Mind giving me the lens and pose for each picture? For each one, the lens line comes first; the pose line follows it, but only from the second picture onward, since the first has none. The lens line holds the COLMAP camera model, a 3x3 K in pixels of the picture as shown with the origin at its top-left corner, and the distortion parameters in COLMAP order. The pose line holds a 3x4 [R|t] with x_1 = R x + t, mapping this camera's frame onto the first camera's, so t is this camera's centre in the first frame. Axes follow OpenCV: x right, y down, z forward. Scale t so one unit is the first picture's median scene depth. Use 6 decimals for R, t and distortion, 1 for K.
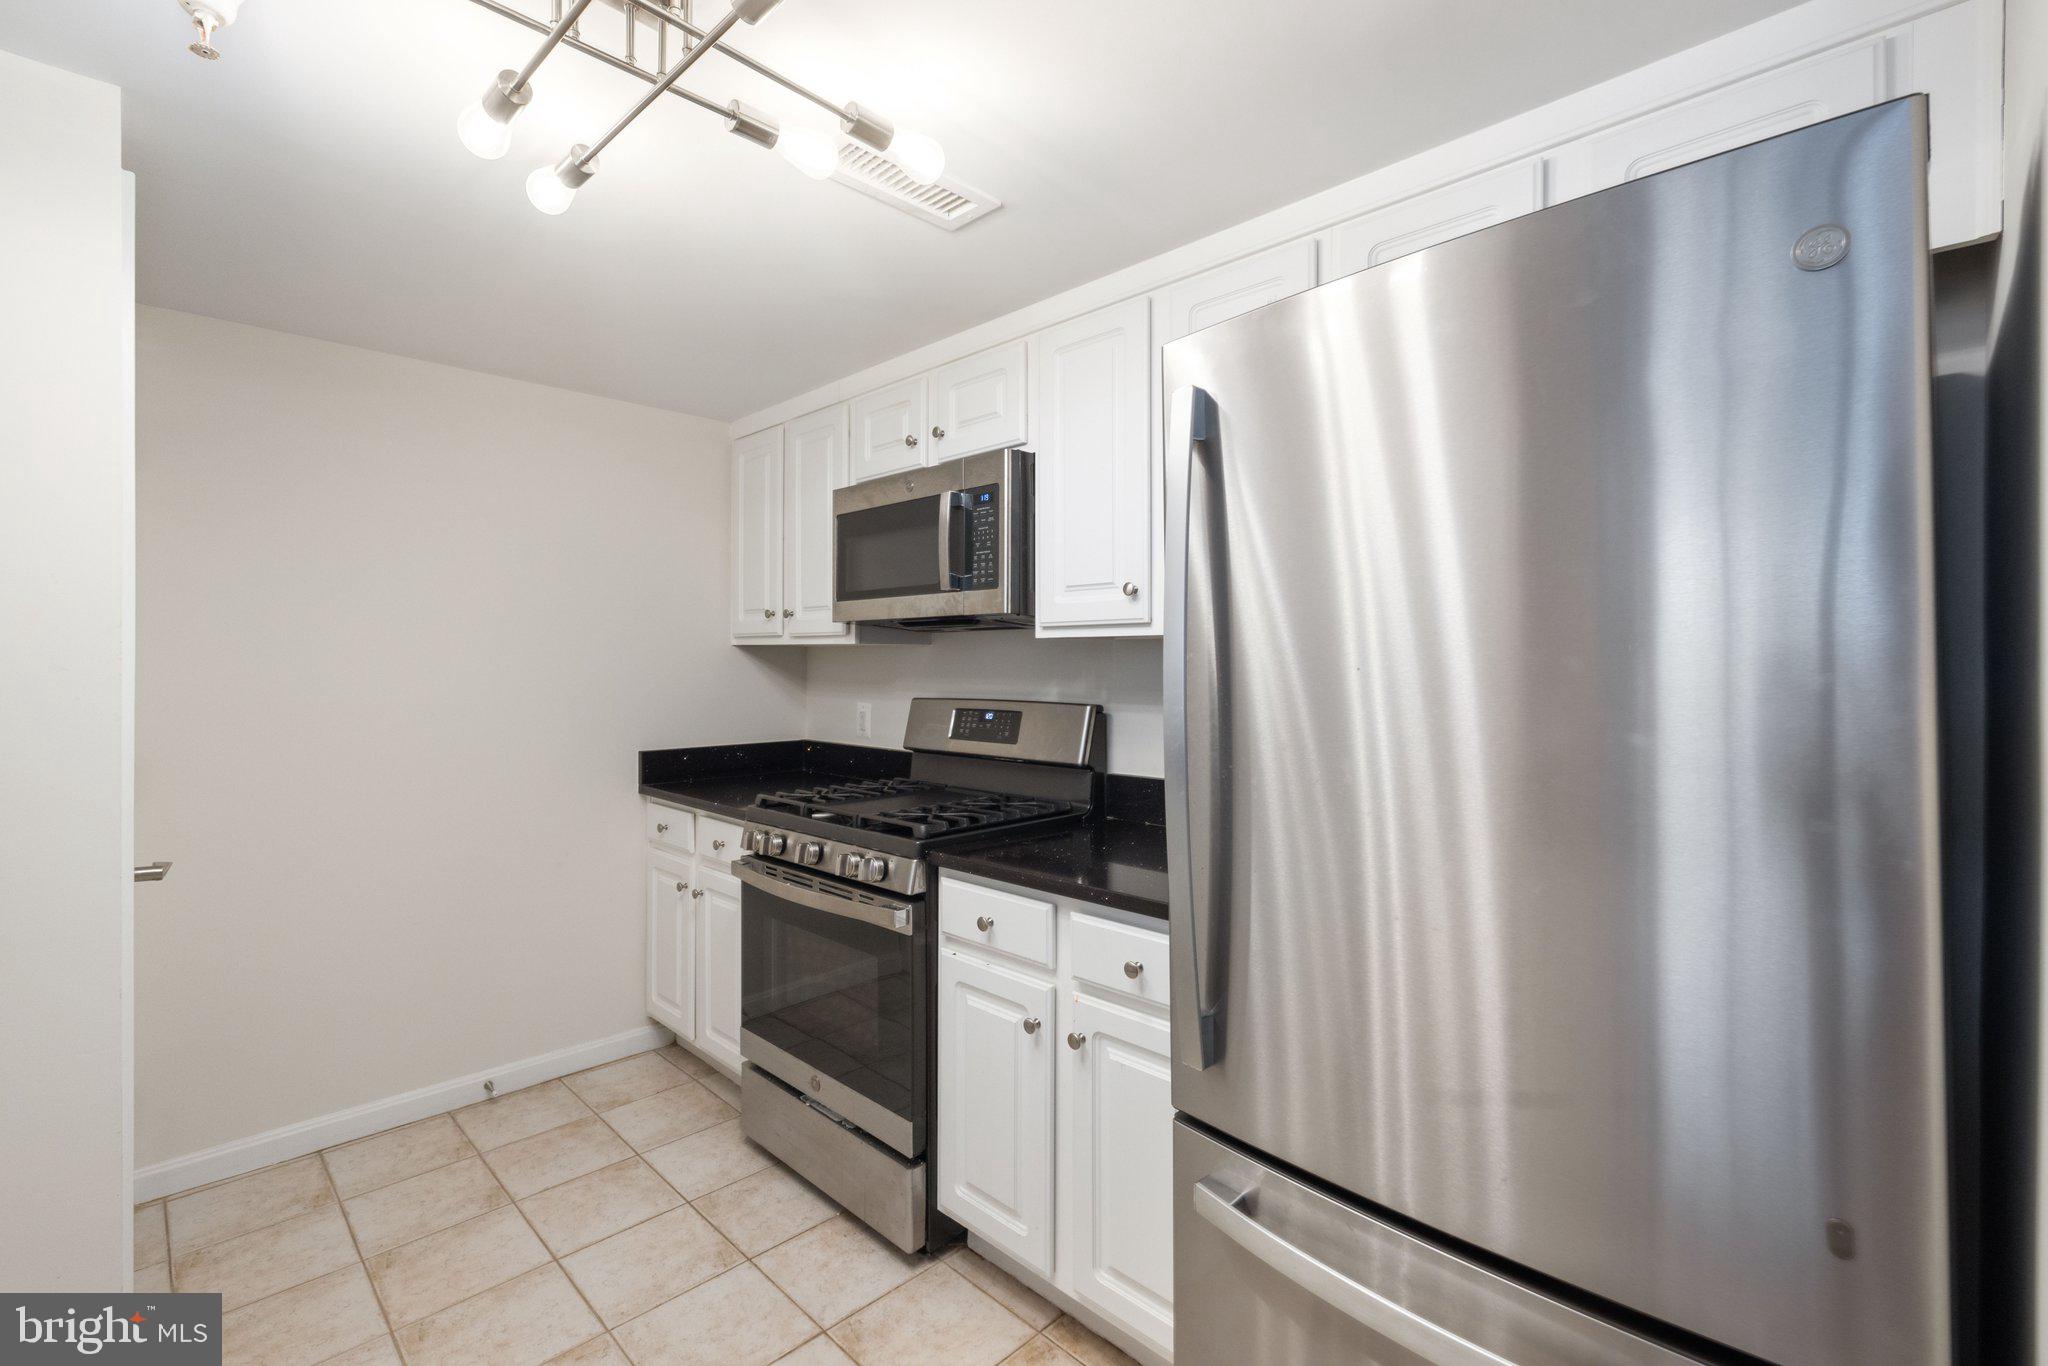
lens RADIAL K [[913.7, 0, 1021.3], [0, 913.7, 661.8], [0, 0, 1]] dist [0.001008, 0.000276]
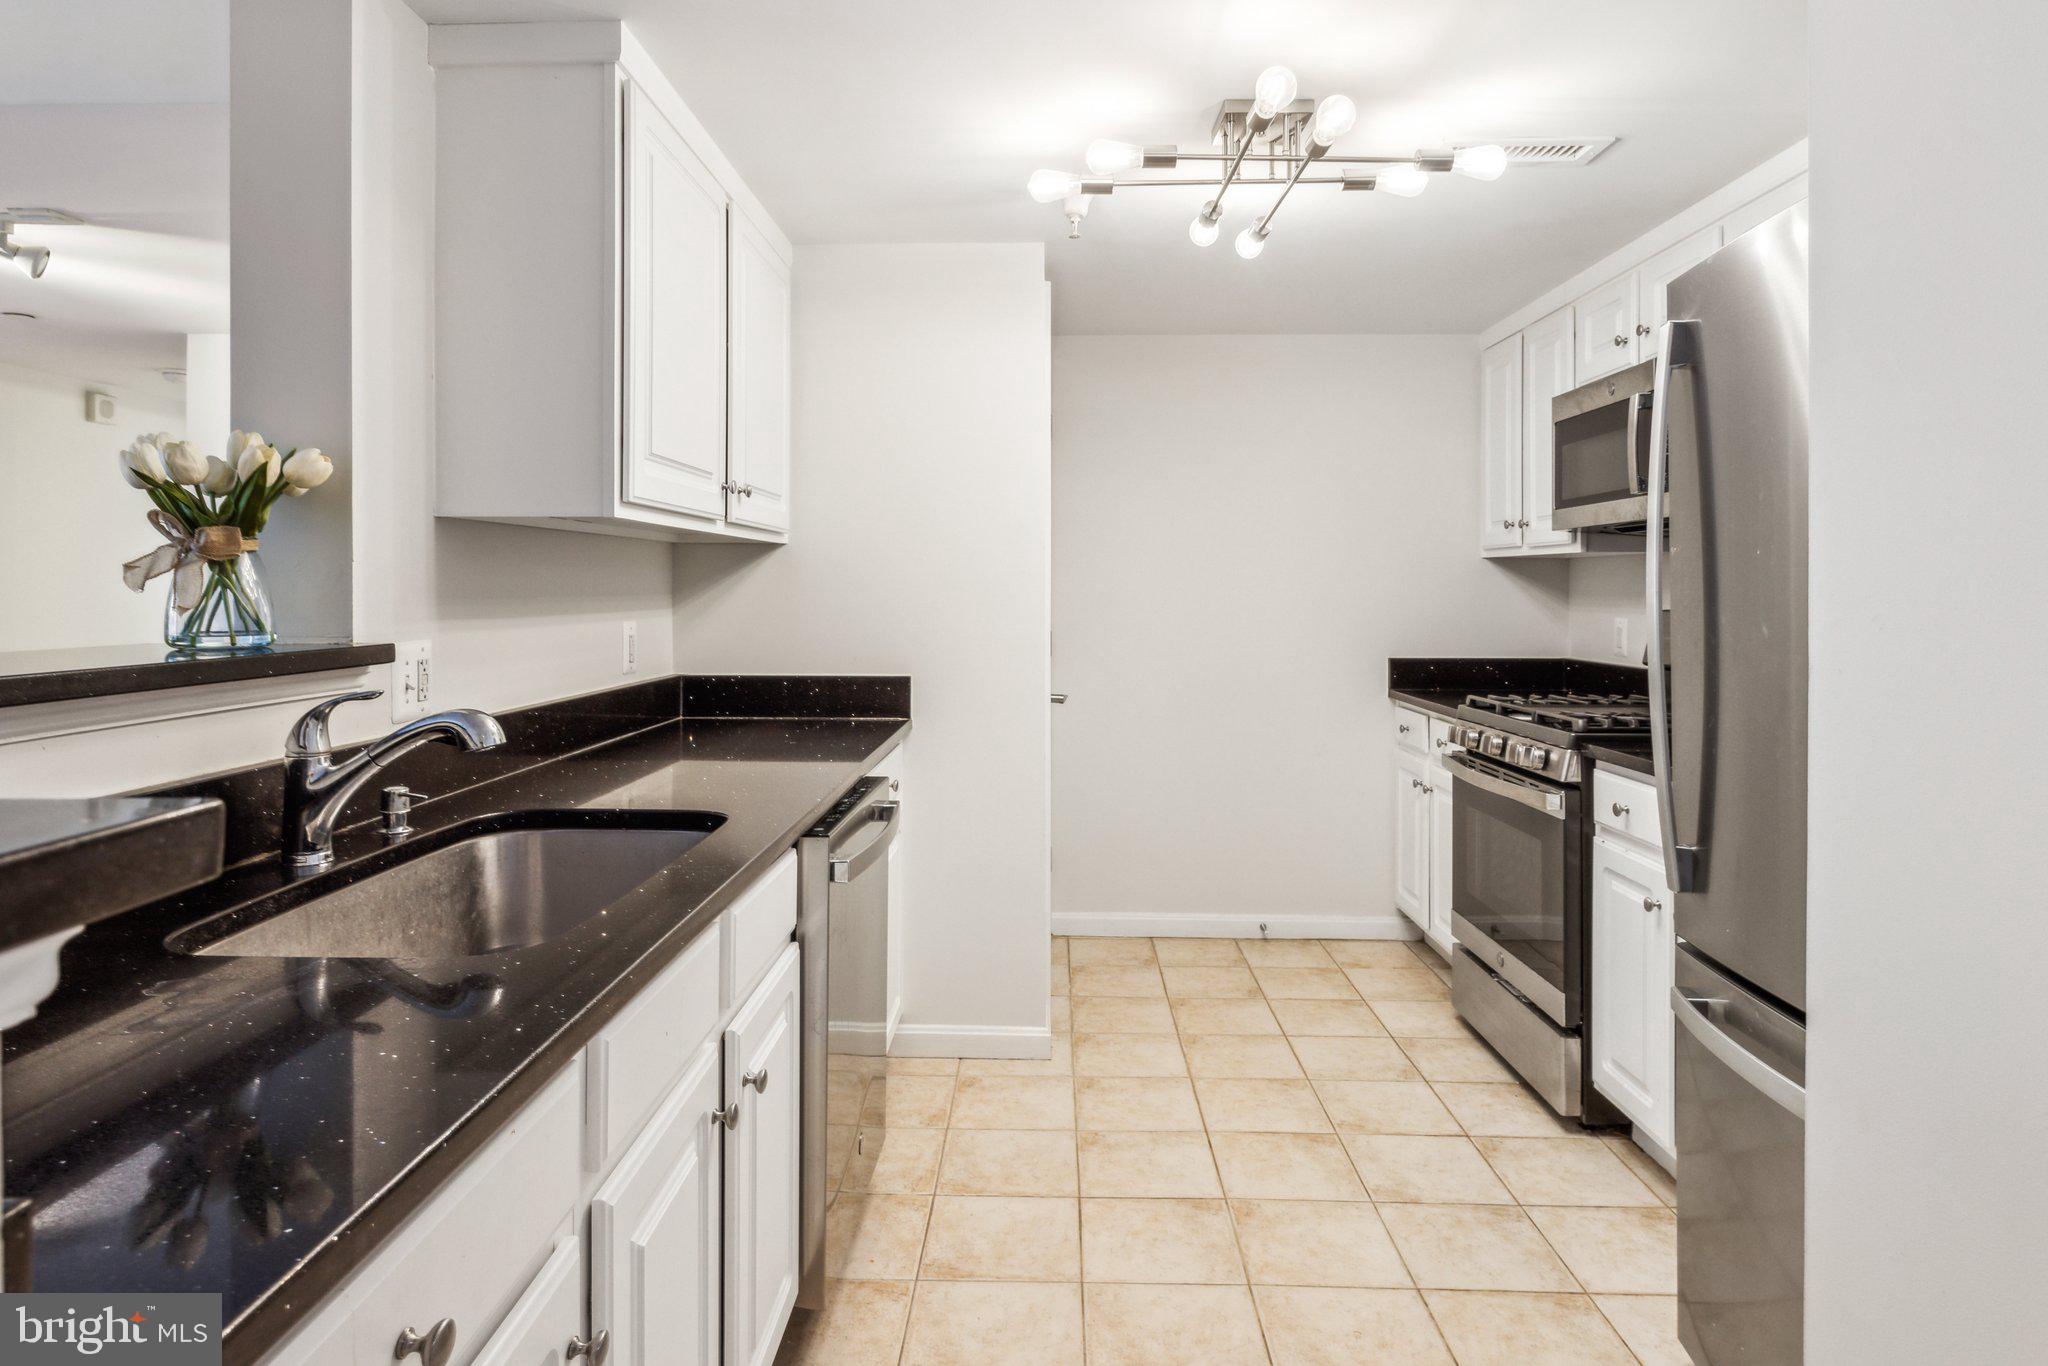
lens RADIAL K [[1176.9, 0, 1024.0], [0, 1176.9, 683.0], [0, 0, 1]] dist [0.002056, 0.000150]
pose [[0.695076, 0.054639, -0.716857, 0.363082], [0.001003, 0.997033, 0.076967, 0.025805], [0.718935, -0.054217, 0.692959, -0.354818]]
